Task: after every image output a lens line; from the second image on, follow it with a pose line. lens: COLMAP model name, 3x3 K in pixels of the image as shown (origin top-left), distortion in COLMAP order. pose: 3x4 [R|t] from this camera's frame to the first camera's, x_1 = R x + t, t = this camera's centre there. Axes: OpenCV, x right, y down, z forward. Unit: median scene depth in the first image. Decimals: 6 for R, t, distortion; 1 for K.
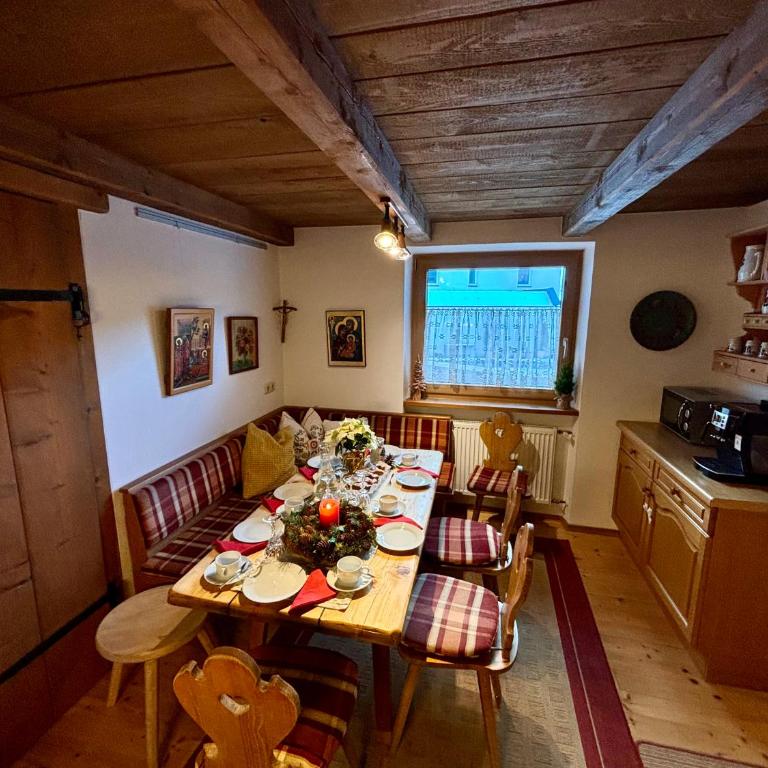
lens RADIAL K [[402.5, 0, 392.5], [0, 402.5, 371.8], [0, 0, 1]] dist [-0.001164, 0.000433]
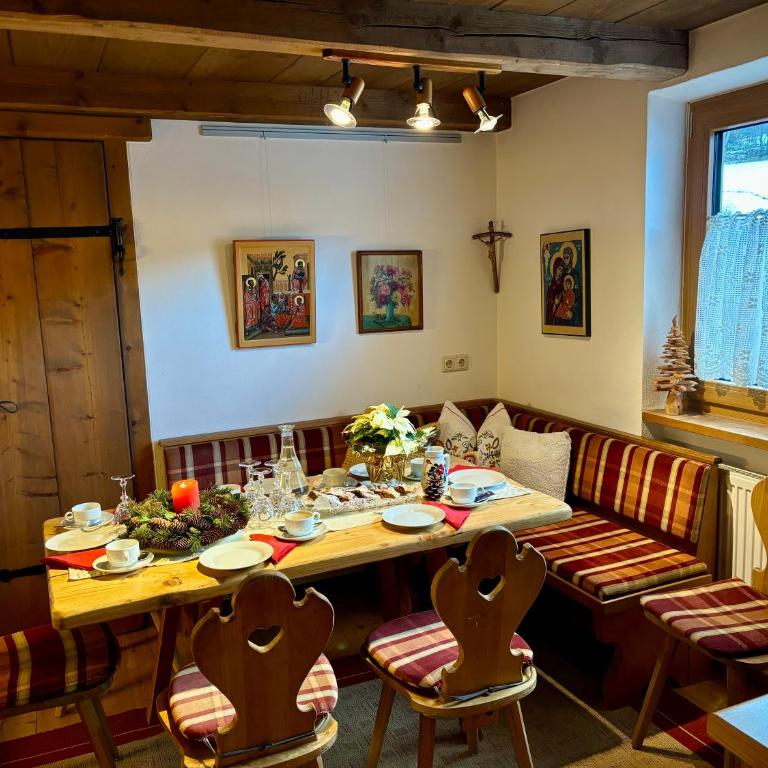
lens RADIAL K [[751.8, 0, 388.7], [0, 751.8, 376.9], [0, 0, 1]] dist [0.024248, -0.027822]
pose [[0.602886, 0.082347, -0.793566, 0.743422], [-0.080829, 0.995846, 0.041931, 0.024791], [0.793722, 0.038864, 0.607037, 0.278523]]
